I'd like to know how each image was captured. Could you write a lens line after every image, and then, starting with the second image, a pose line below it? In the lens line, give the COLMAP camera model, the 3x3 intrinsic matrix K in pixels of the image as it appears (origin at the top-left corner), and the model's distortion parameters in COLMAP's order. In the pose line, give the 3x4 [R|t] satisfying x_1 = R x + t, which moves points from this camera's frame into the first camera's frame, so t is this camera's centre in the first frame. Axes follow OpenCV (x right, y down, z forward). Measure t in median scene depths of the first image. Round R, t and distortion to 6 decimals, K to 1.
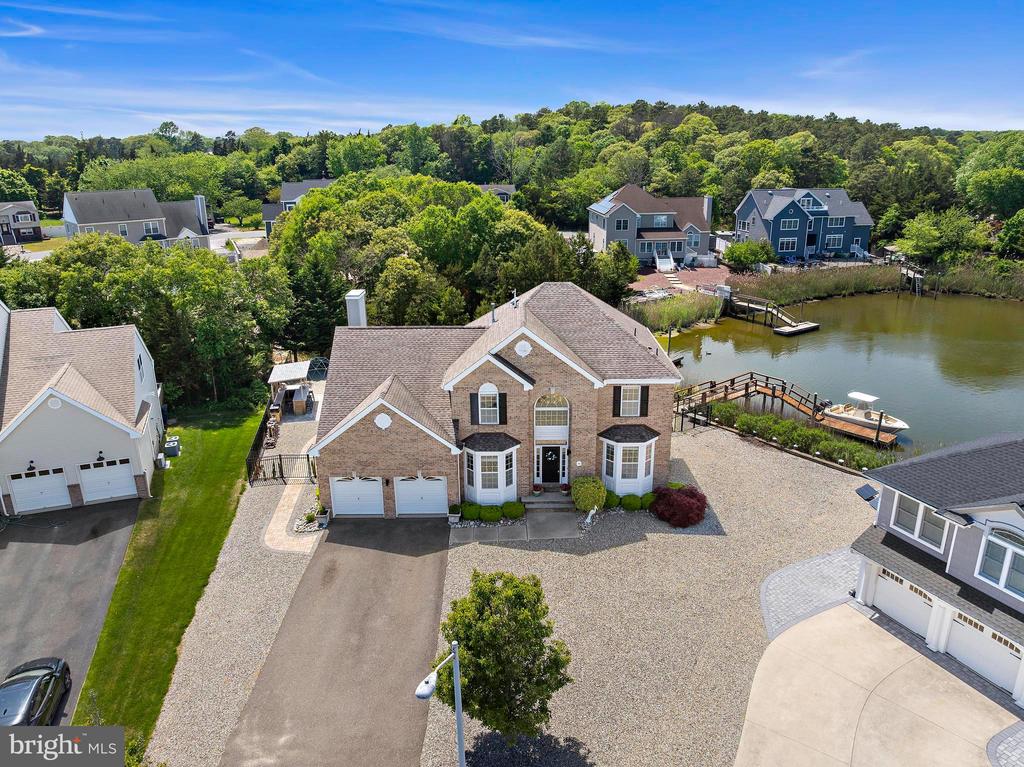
lens RADIAL K [[720.3, 0, 517.8], [0, 720.3, 385.6], [0, 0, 1]] dist [-0.035837, -0.001569]
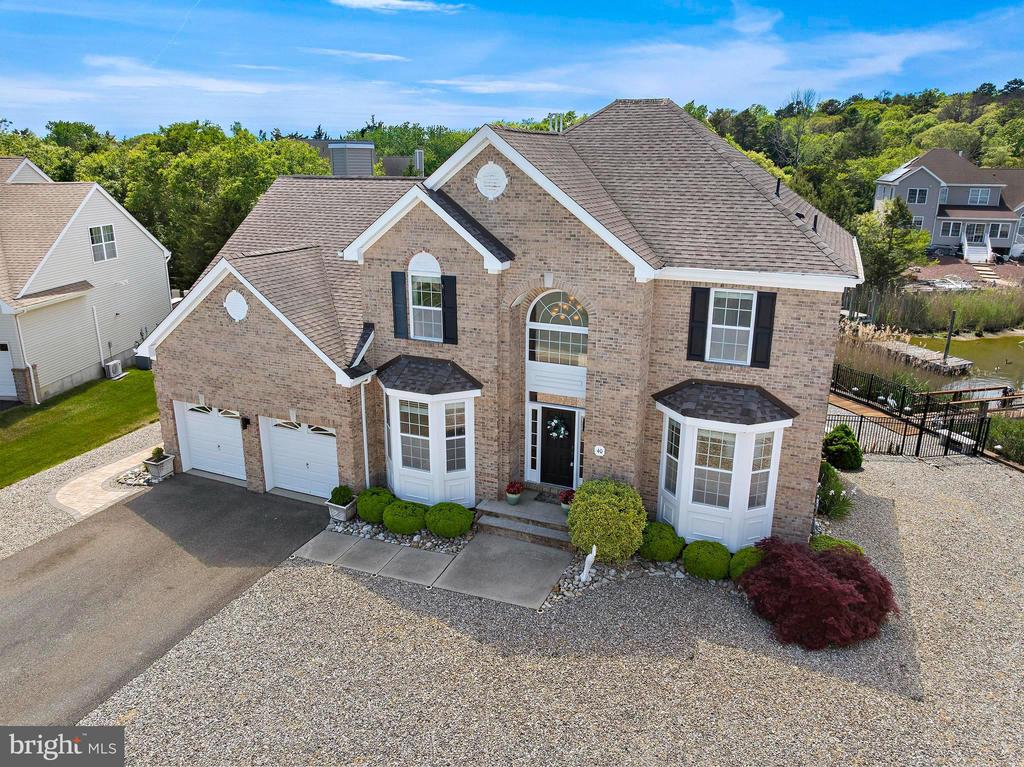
lens RADIAL K [[720.3, 0, 517.8], [0, 720.3, 385.6], [0, 0, 1]] dist [-0.035837, -0.001569]
pose [[0.915742, 0.128984, -0.380500, 0.207550], [-0.141350, 0.989949, -0.004606, 0.076357], [0.376081, 0.058001, 0.924769, 0.549984]]
